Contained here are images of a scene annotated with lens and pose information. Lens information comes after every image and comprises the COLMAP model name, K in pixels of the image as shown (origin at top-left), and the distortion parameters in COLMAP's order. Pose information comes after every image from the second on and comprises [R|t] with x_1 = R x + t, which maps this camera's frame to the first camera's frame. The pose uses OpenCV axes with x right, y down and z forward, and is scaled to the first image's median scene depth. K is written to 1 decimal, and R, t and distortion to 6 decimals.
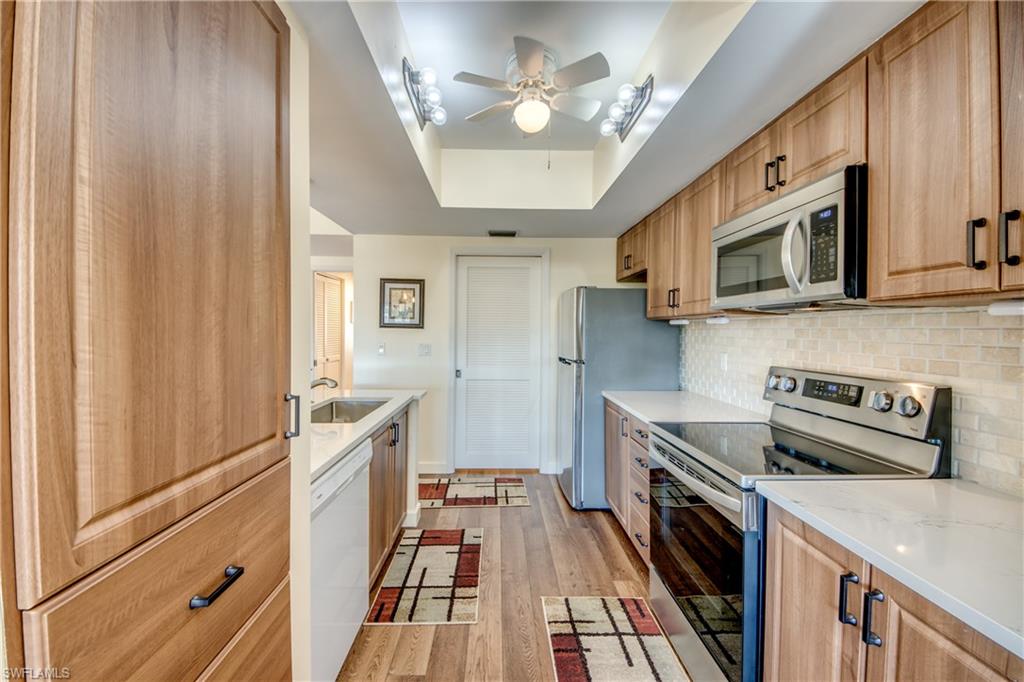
lens RADIAL K [[394.6, 0, 510.2], [0, 394.6, 330.0], [0, 0, 1]] dist [-0.000260, -0.013362]
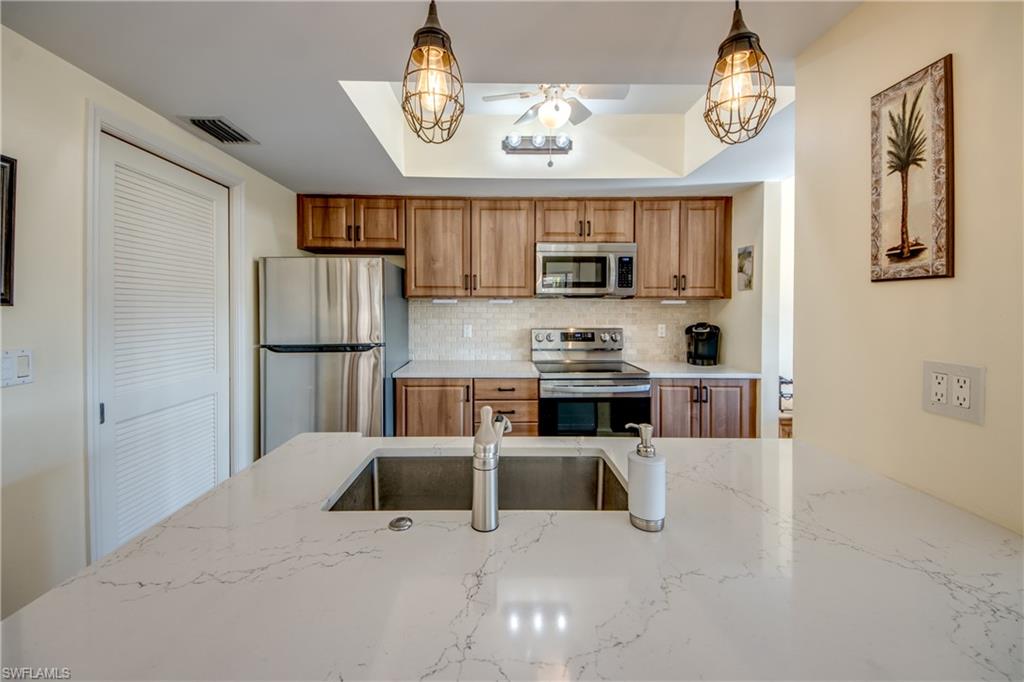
lens RADIAL K [[387.9, 0, 495.8], [0, 387.9, 309.9], [0, 0, 1]] dist [0.061154, -0.029189]
pose [[0.026932, -0.010496, 0.999582, -1.262293], [-0.001814, 0.999943, 0.010548, -0.009907], [-0.999636, -0.002098, 0.026911, 1.374922]]
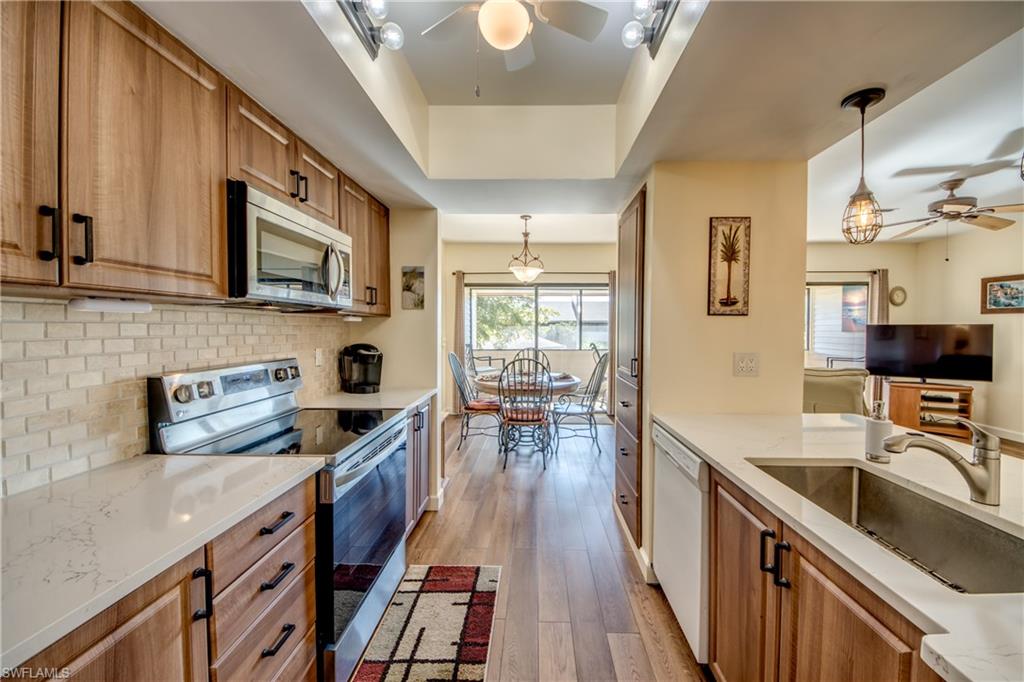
lens RADIAL K [[394.6, 0, 525.9], [0, 394.6, 332.7], [0, 0, 1]] dist [0.022753, -0.013771]
pose [[-0.998054, -0.011600, 0.061268, -0.042984], [-0.010825, 0.999857, 0.012964, -0.004731], [-0.061410, 0.012276, -0.998037, 2.072607]]
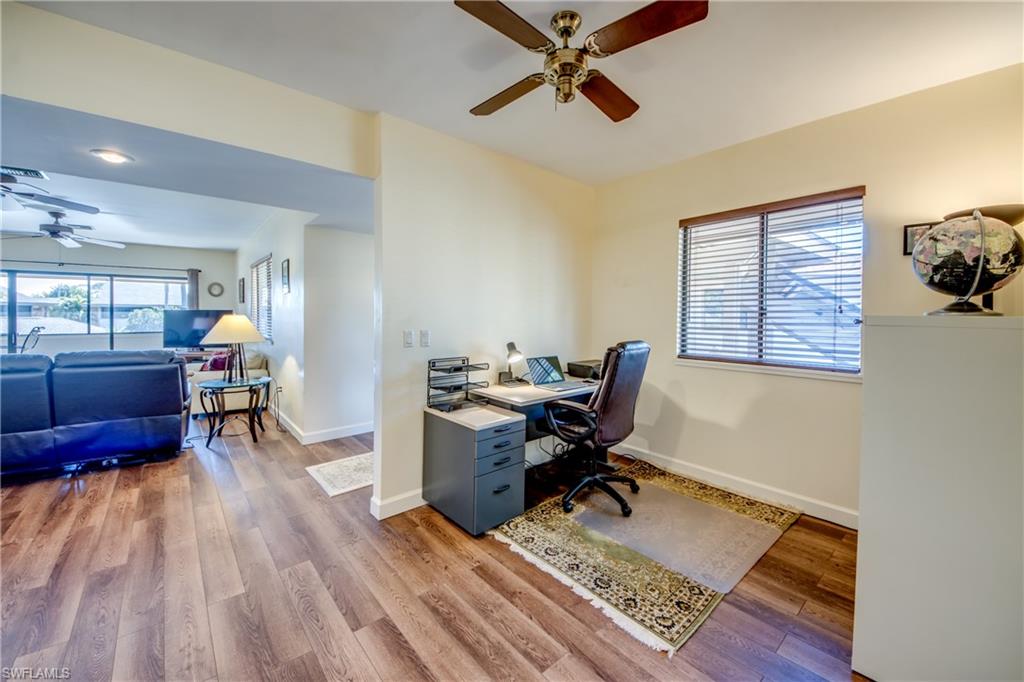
lens RADIAL K [[399.8, 0, 531.3], [0, 399.8, 315.2], [0, 0, 1]] dist [-0.012115, -0.000116]
pose [[-0.764387, -0.007062, -0.644719, -3.038787], [-0.006108, 0.999974, -0.003711, -0.008397], [0.644729, 0.001101, -0.764411, 4.607127]]
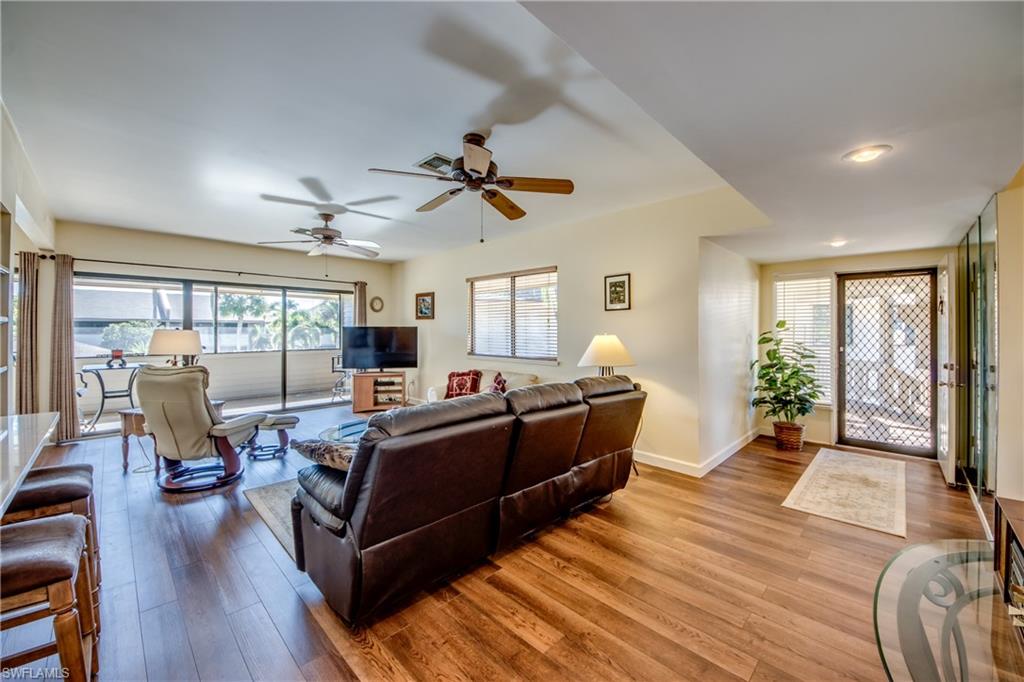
lens RADIAL K [[394.6, 0, 525.9], [0, 394.6, 332.7], [0, 0, 1]] dist [0.022753, -0.013771]
pose [[-0.716474, -0.006805, -0.697581, -1.256237], [-0.009067, 0.999959, -0.000441, -0.013482], [0.697555, 0.006009, -0.716506, 2.715523]]
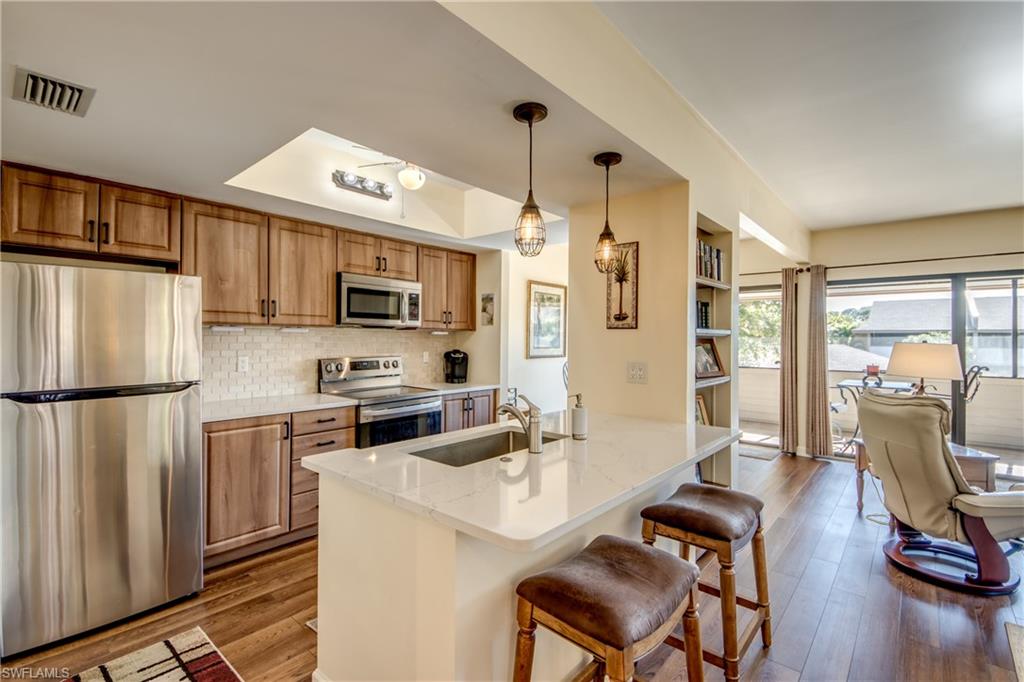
lens RADIAL K [[456.0, 0, 502.9], [0, 456.0, 332.8], [0, 0, 1]] dist [0.012886, -0.014628]
pose [[-0.717169, -0.005308, 0.696879, -1.484193], [-0.013053, 0.999898, -0.005816, -0.020682], [-0.696777, -0.013268, -0.717165, 2.271544]]
